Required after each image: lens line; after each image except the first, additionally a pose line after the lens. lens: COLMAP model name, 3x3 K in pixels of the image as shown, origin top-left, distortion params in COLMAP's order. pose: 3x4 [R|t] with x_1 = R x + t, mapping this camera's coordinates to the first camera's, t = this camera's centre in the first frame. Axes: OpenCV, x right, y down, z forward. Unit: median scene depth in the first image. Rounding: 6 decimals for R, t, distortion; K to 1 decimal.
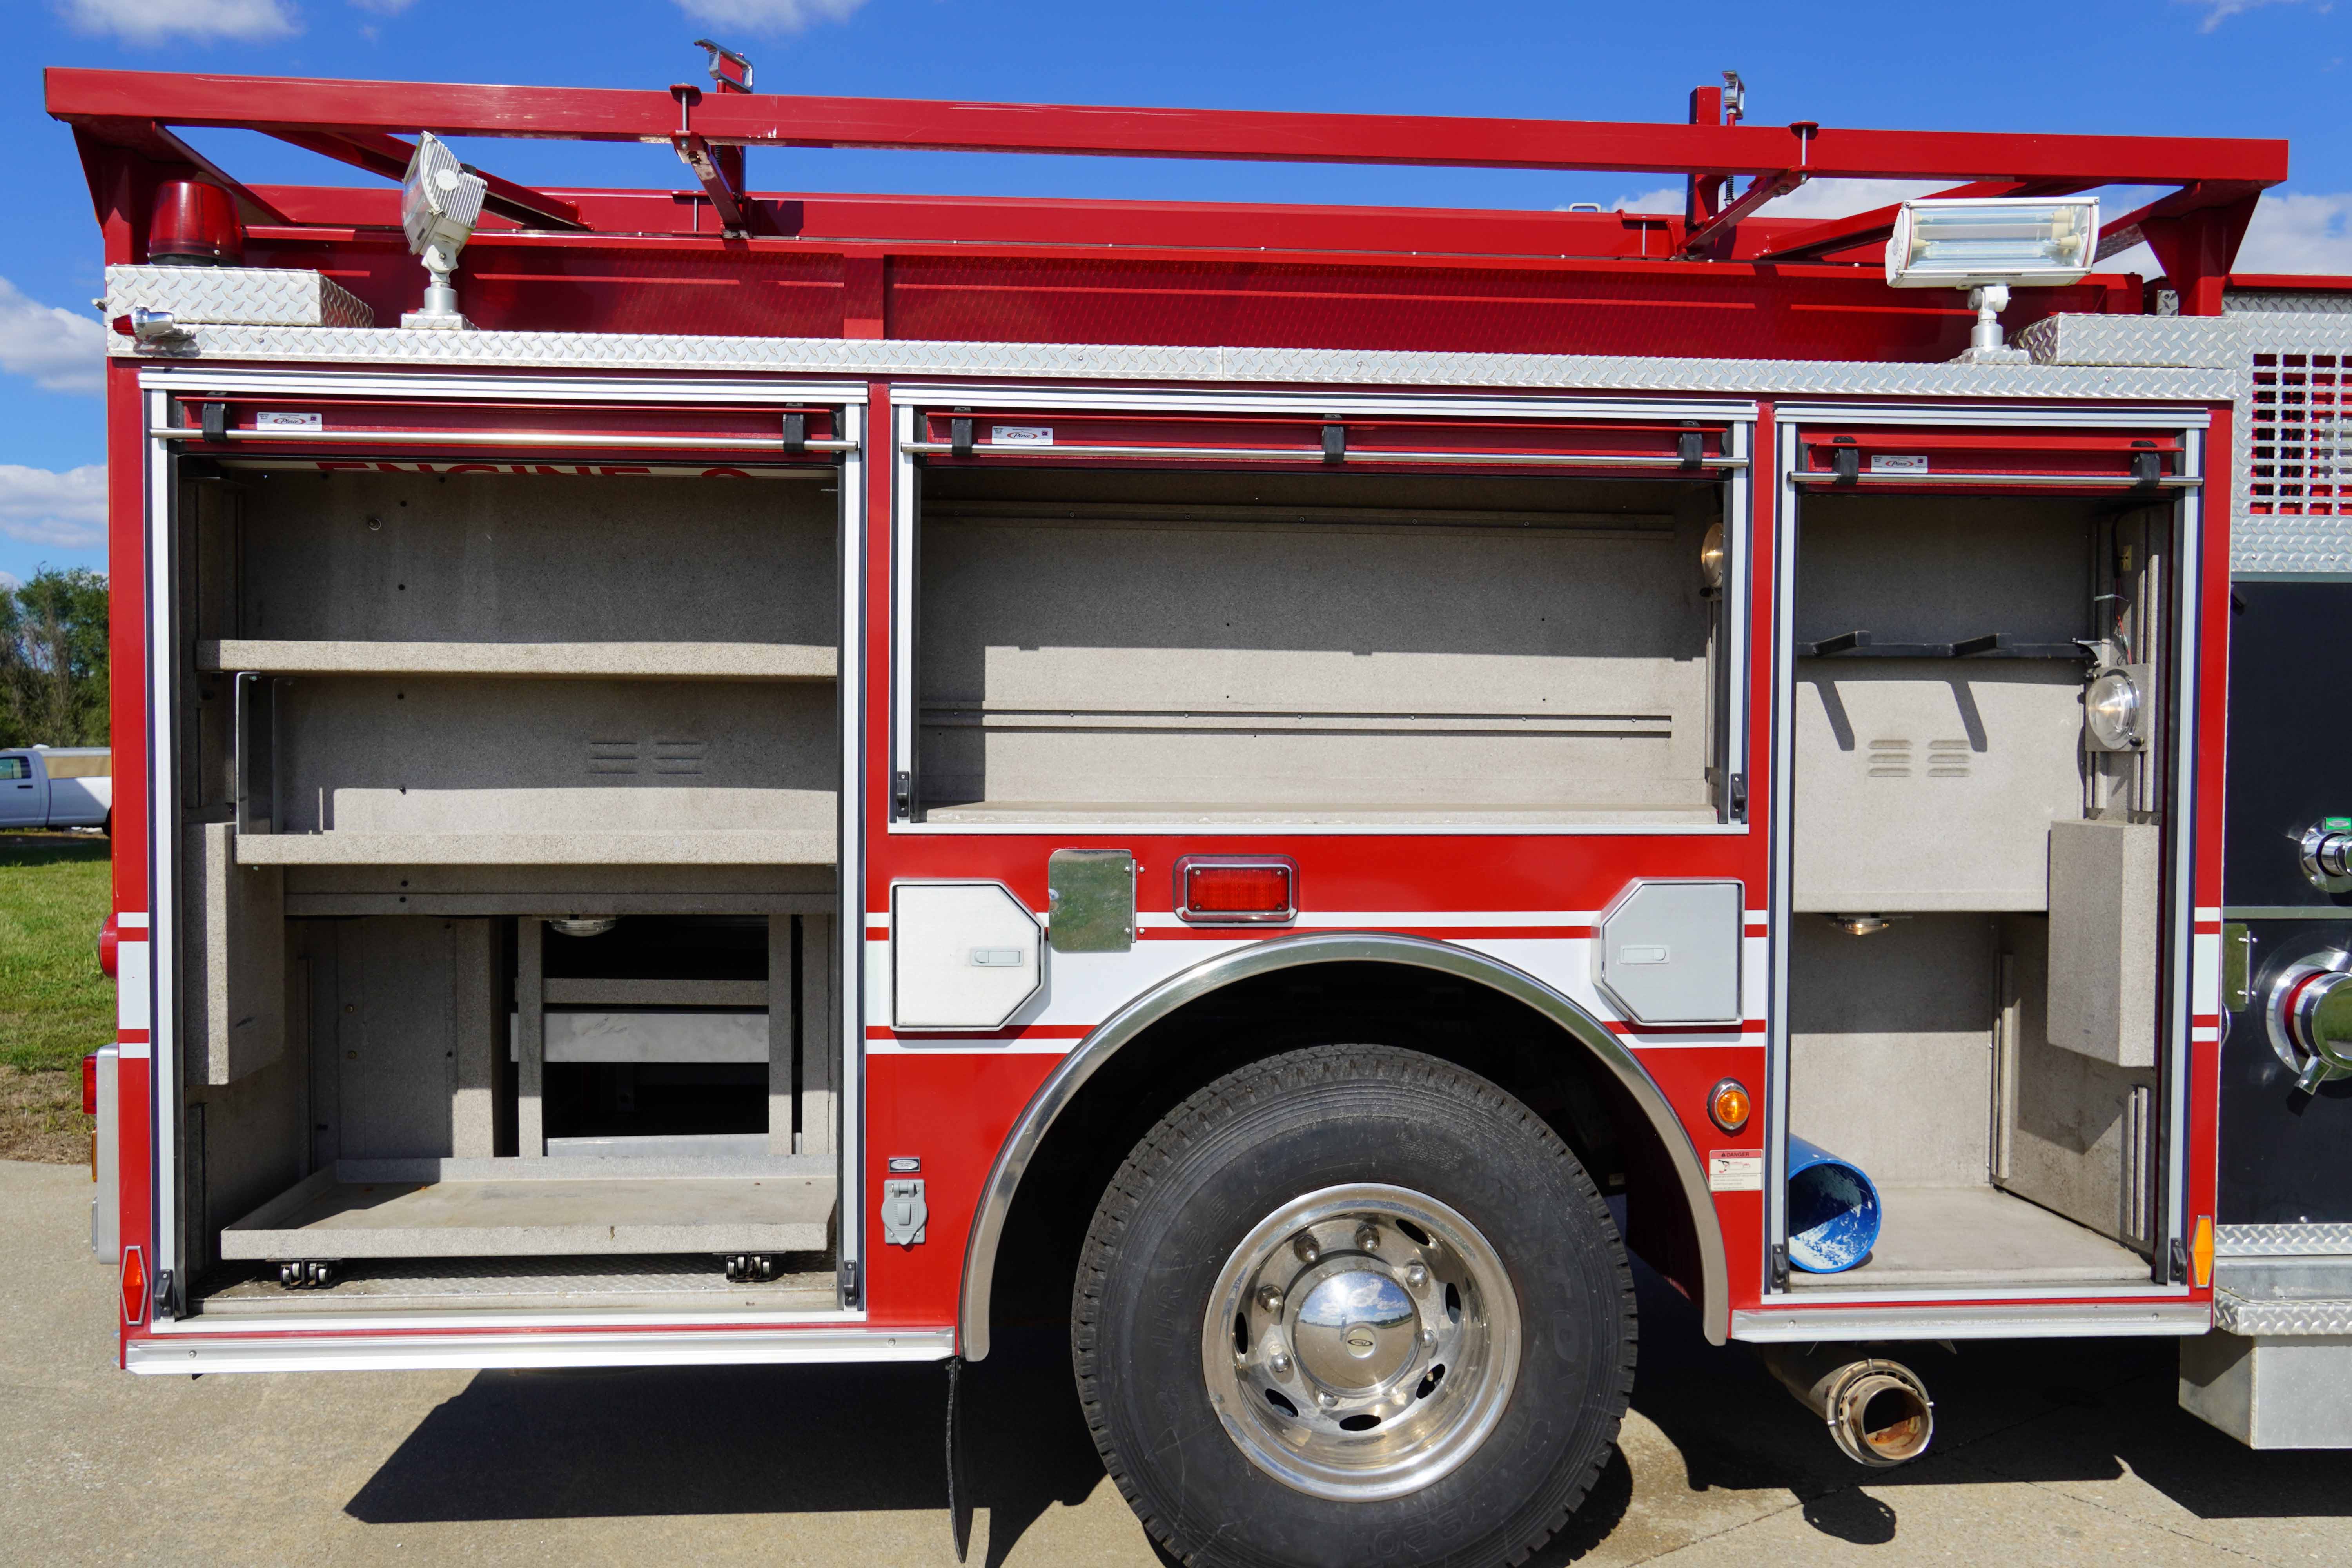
lens RADIAL K [[1939.4, 0, 1174.3], [0, 1939.4, 779.0], [0, 0, 1]] dist [-0.010339, 0.027970]
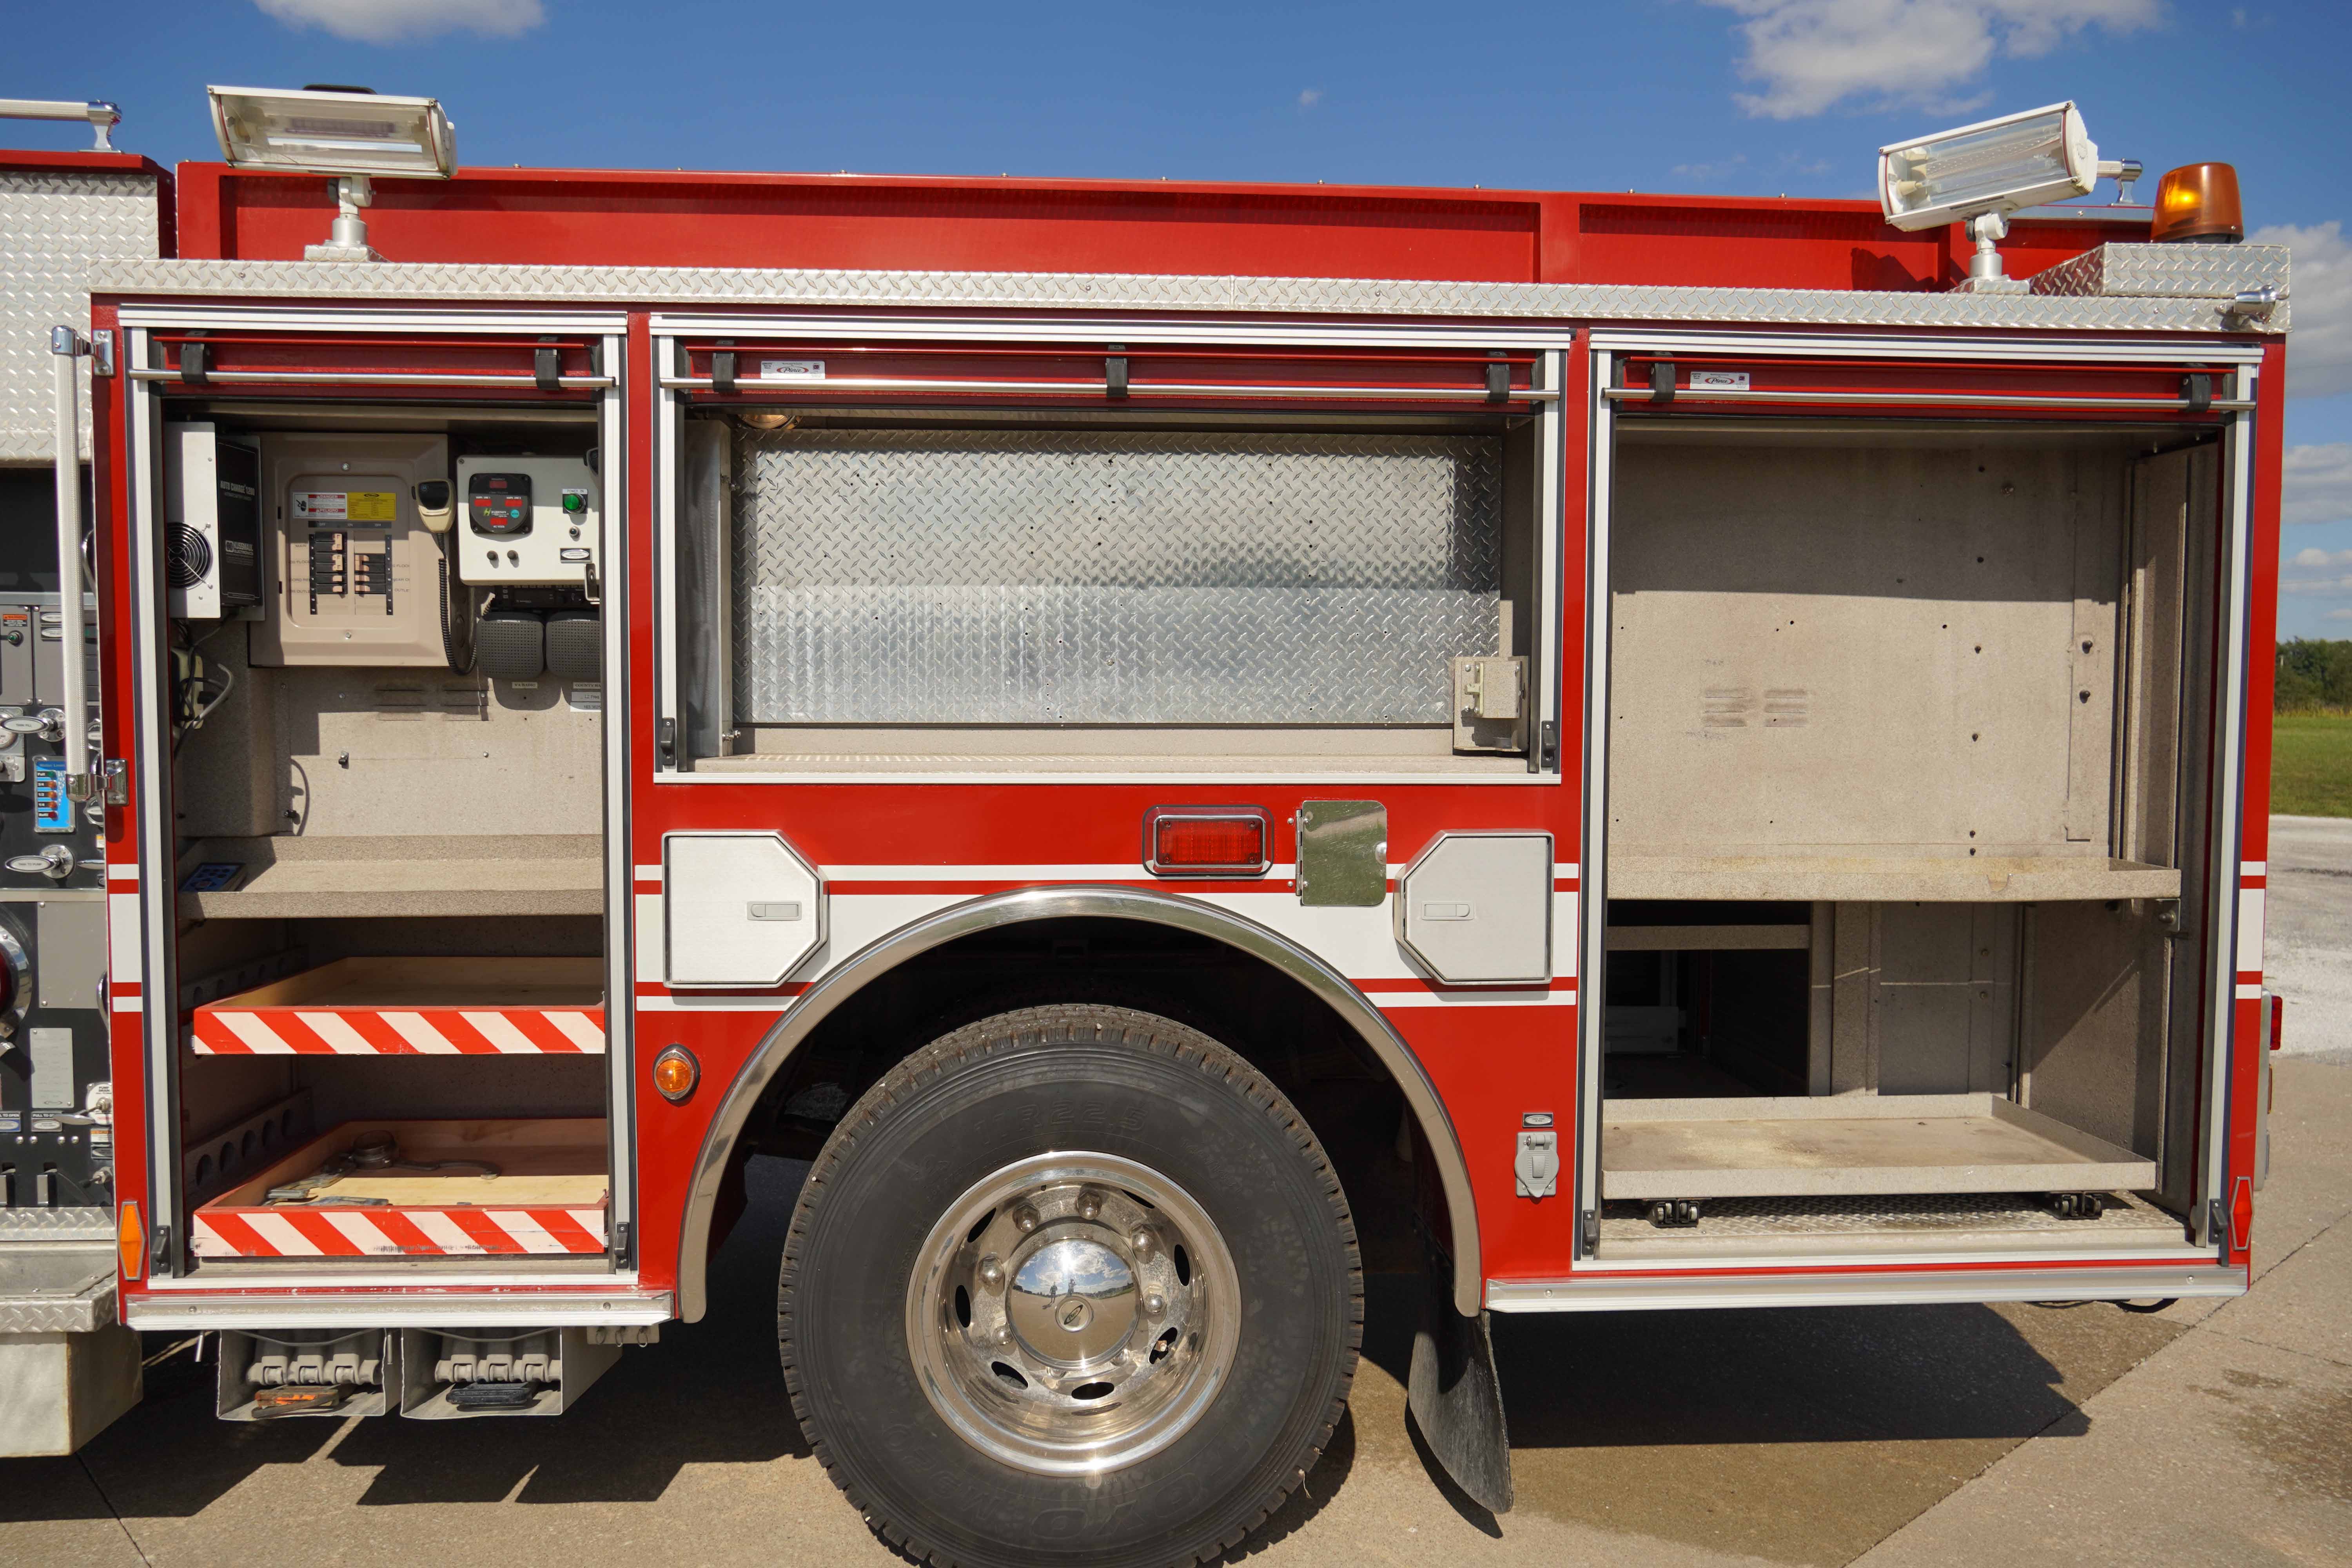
lens RADIAL K [[1995.2, 0, 1175.7], [0, 1995.2, 781.6], [0, 0, 1]] dist [-0.005202, -0.004891]
pose [[0.999917, 0.000399, -0.012896, 0.121414], [-0.000051, 0.999636, 0.026974, 0.000544], [0.012902, -0.026972, 0.999553, 0.012397]]
